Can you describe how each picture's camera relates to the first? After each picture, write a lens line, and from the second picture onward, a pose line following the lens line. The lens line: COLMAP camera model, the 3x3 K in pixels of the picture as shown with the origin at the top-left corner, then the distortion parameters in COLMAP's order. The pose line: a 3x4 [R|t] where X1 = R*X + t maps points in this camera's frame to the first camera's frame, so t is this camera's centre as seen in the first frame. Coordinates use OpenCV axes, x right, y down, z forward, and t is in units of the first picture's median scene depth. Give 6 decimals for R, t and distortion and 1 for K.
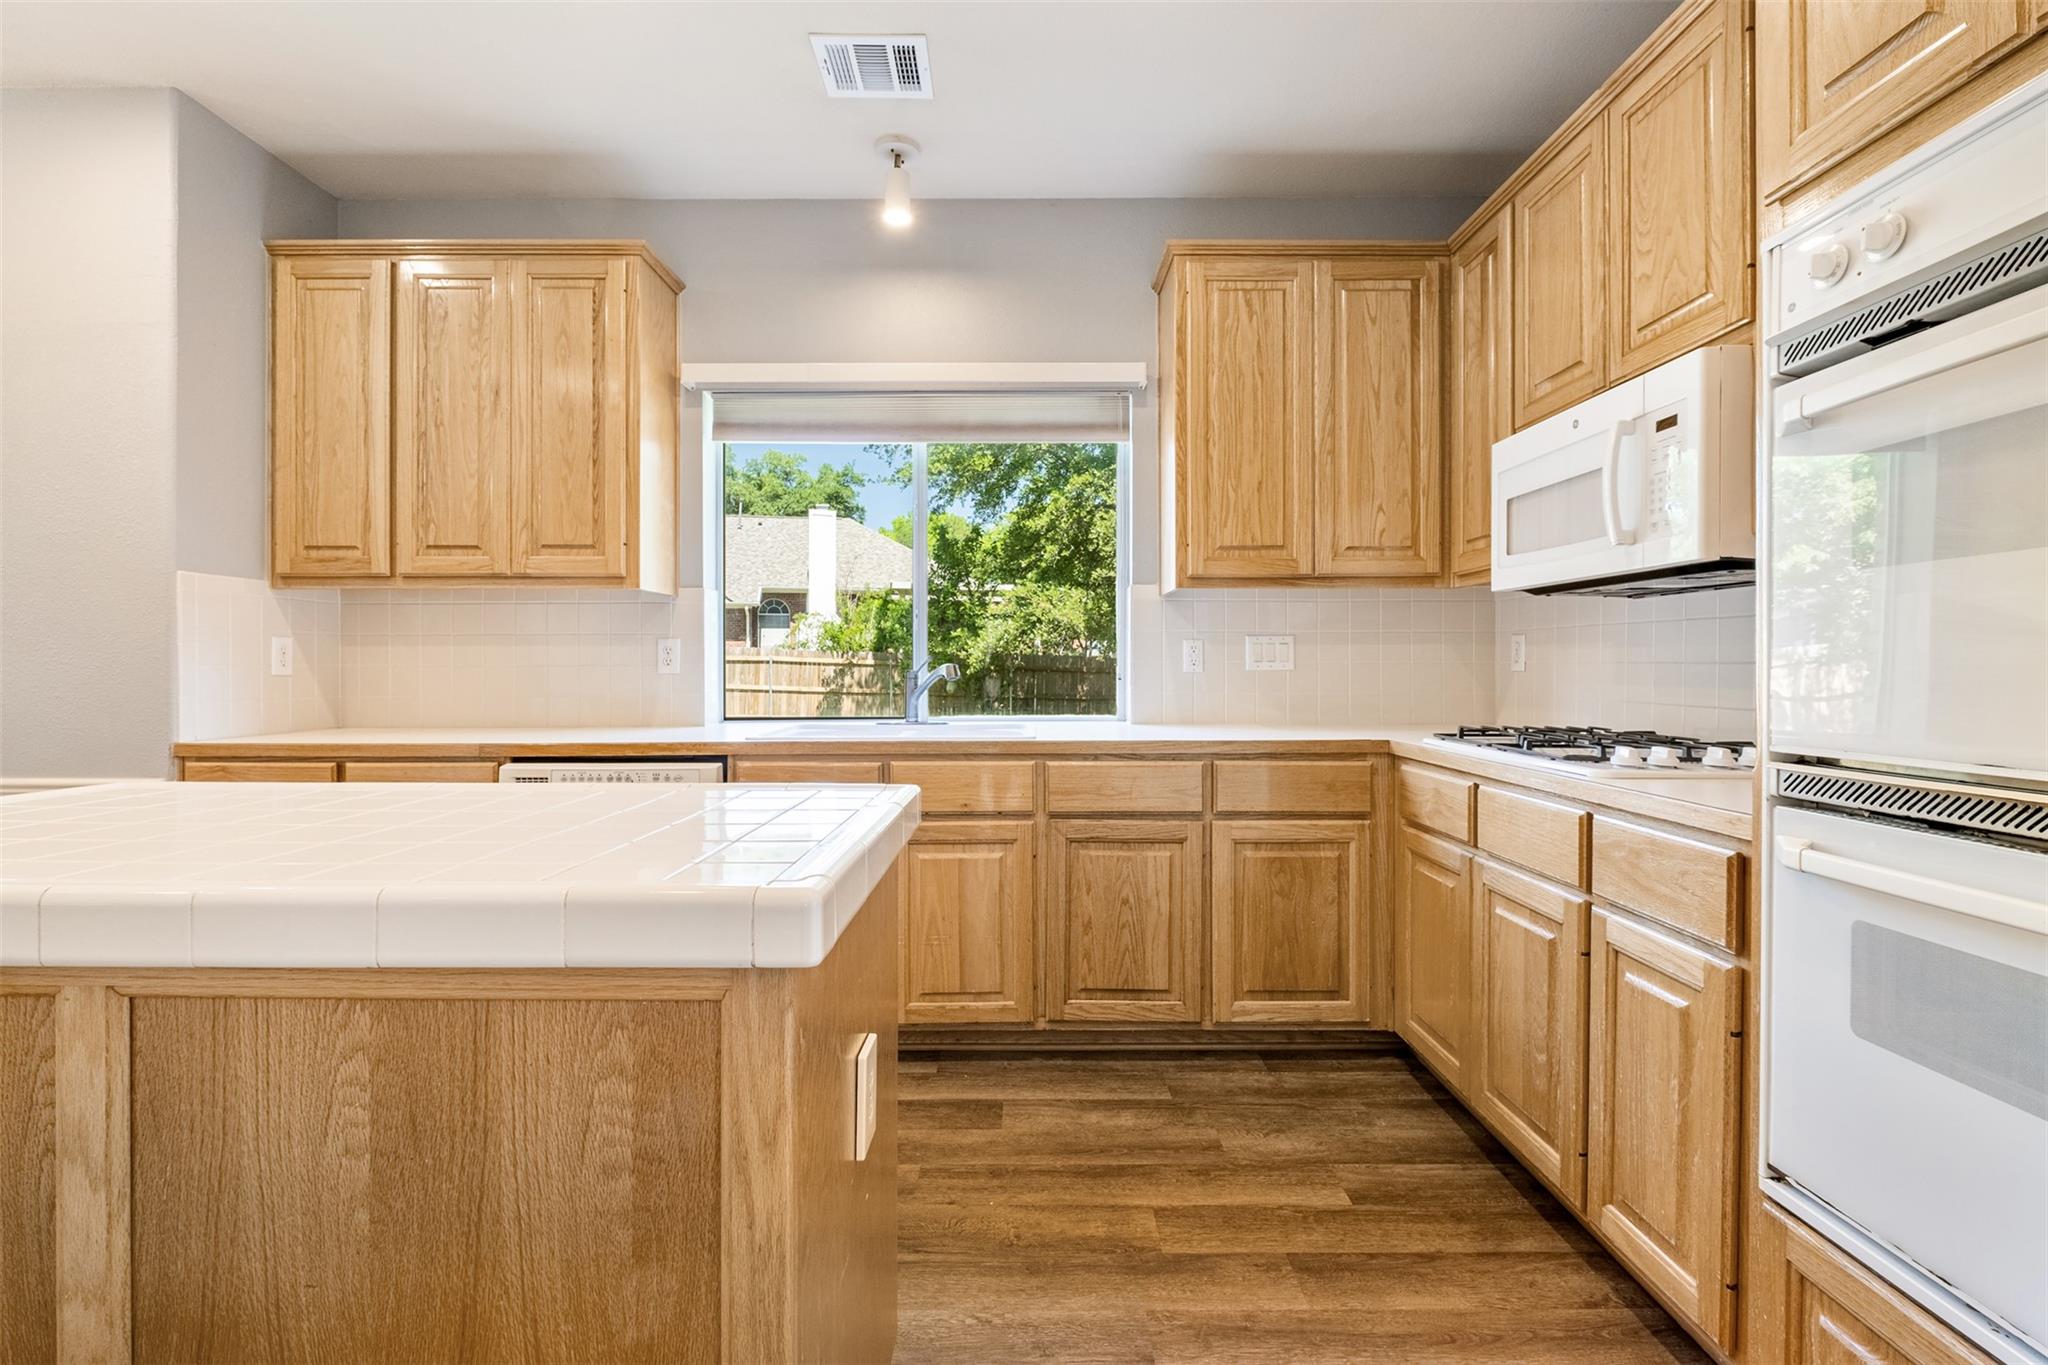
lens RADIAL K [[893.2, 0, 1024.6], [0, 893.2, 678.5], [0, 0, 1]] dist [0.002546, -0.000024]
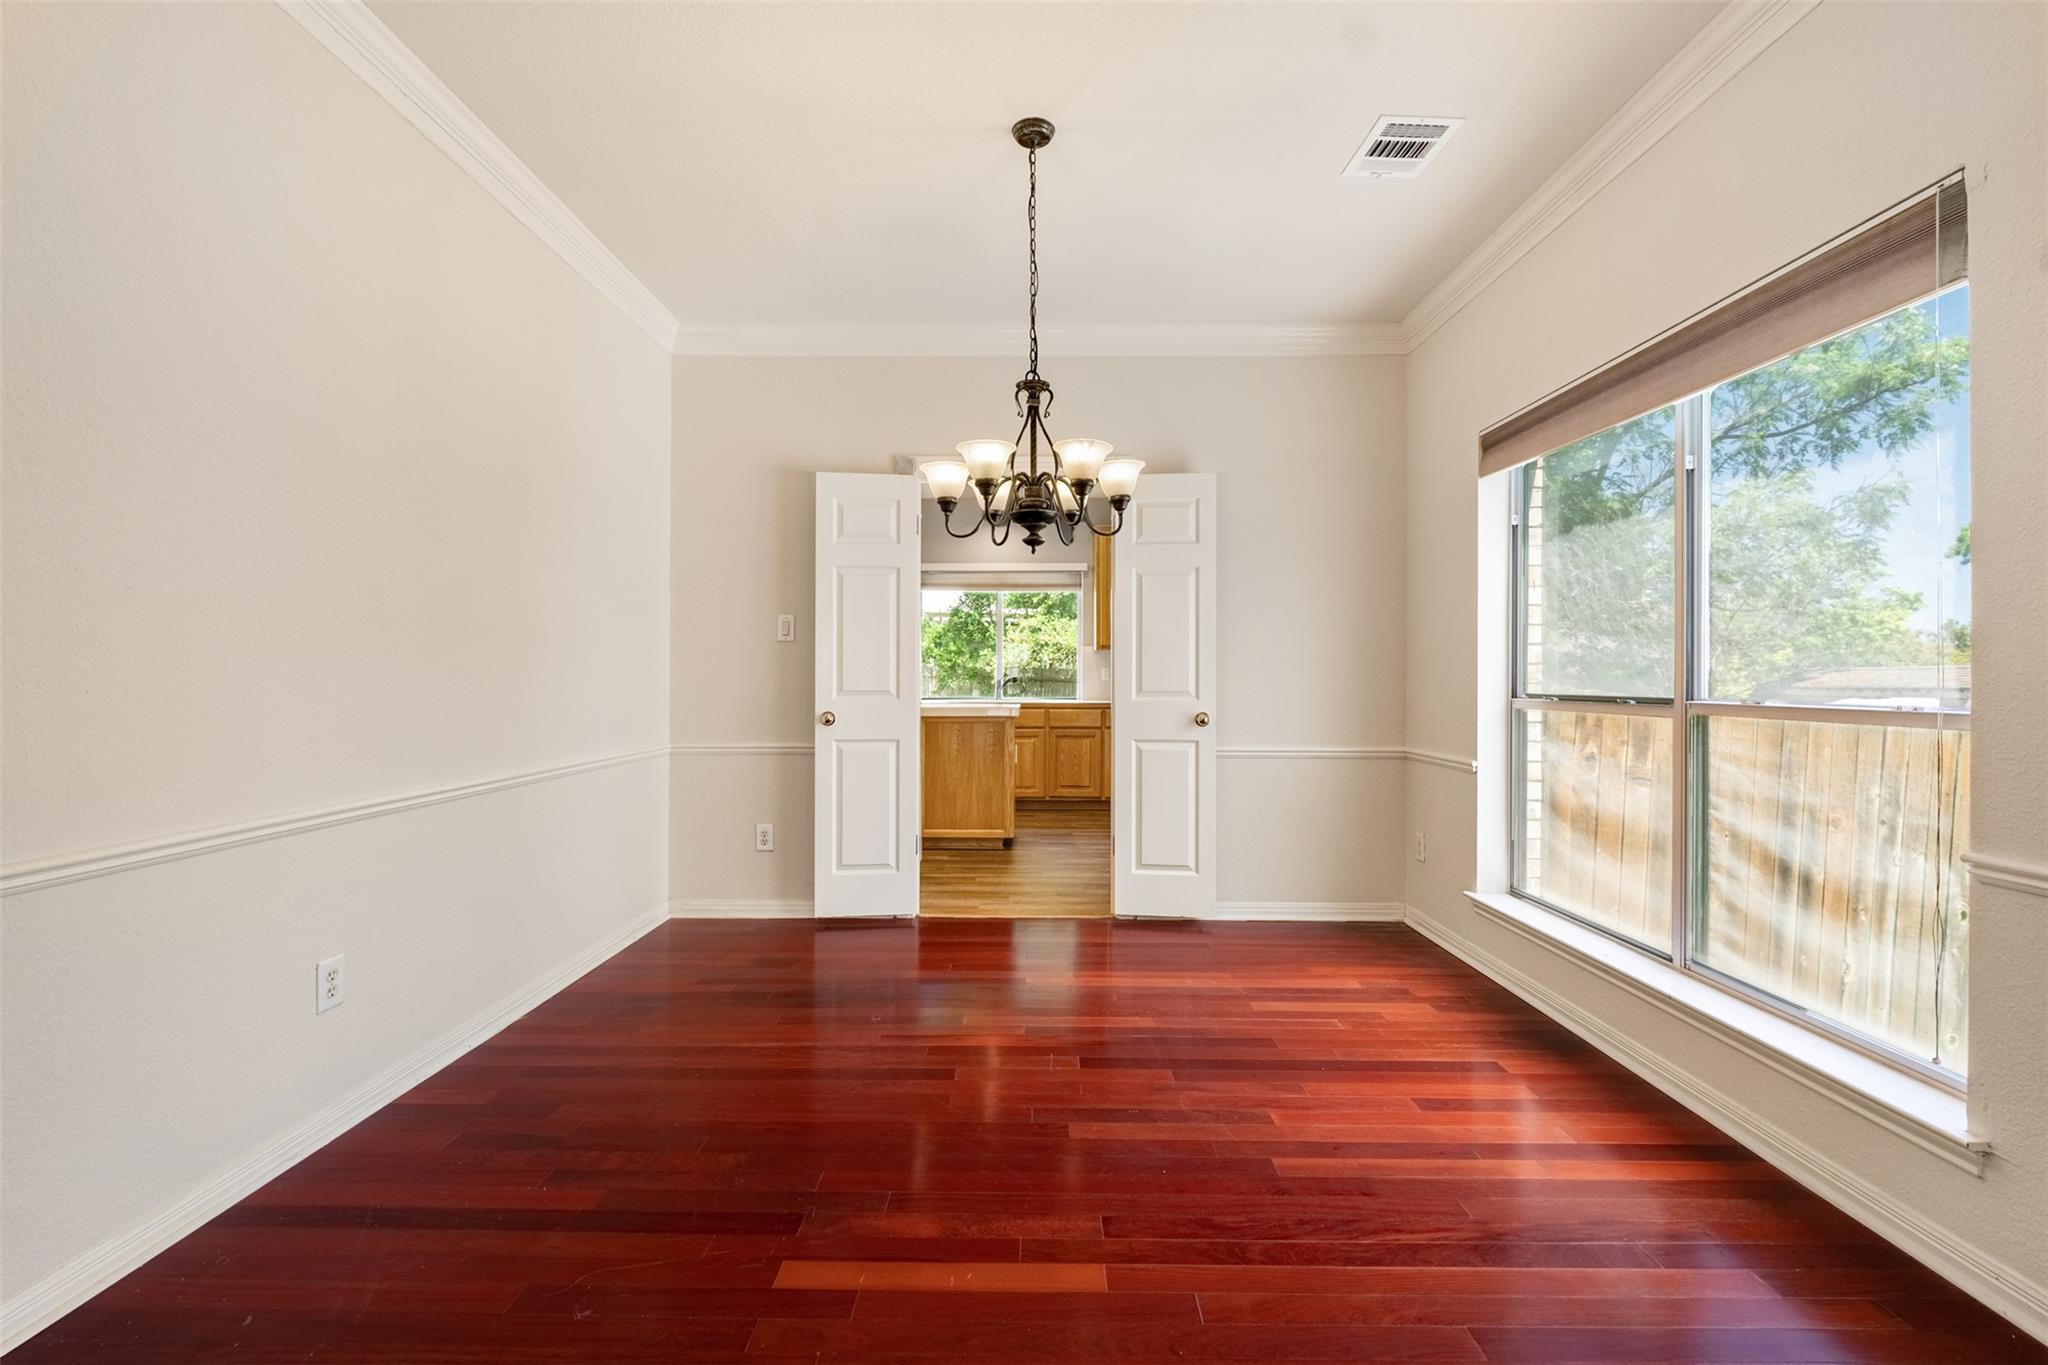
lens RADIAL K [[893.2, 0, 1026.7], [0, 893.2, 686.4], [0, 0, 1]] dist [0.002546, -0.000024]
pose [[0.999970, 0.003667, -0.006867, -0.003515], [-0.003649, 0.999990, 0.002646, -0.005134], [0.006877, -0.002621, 0.999973, -0.320804]]
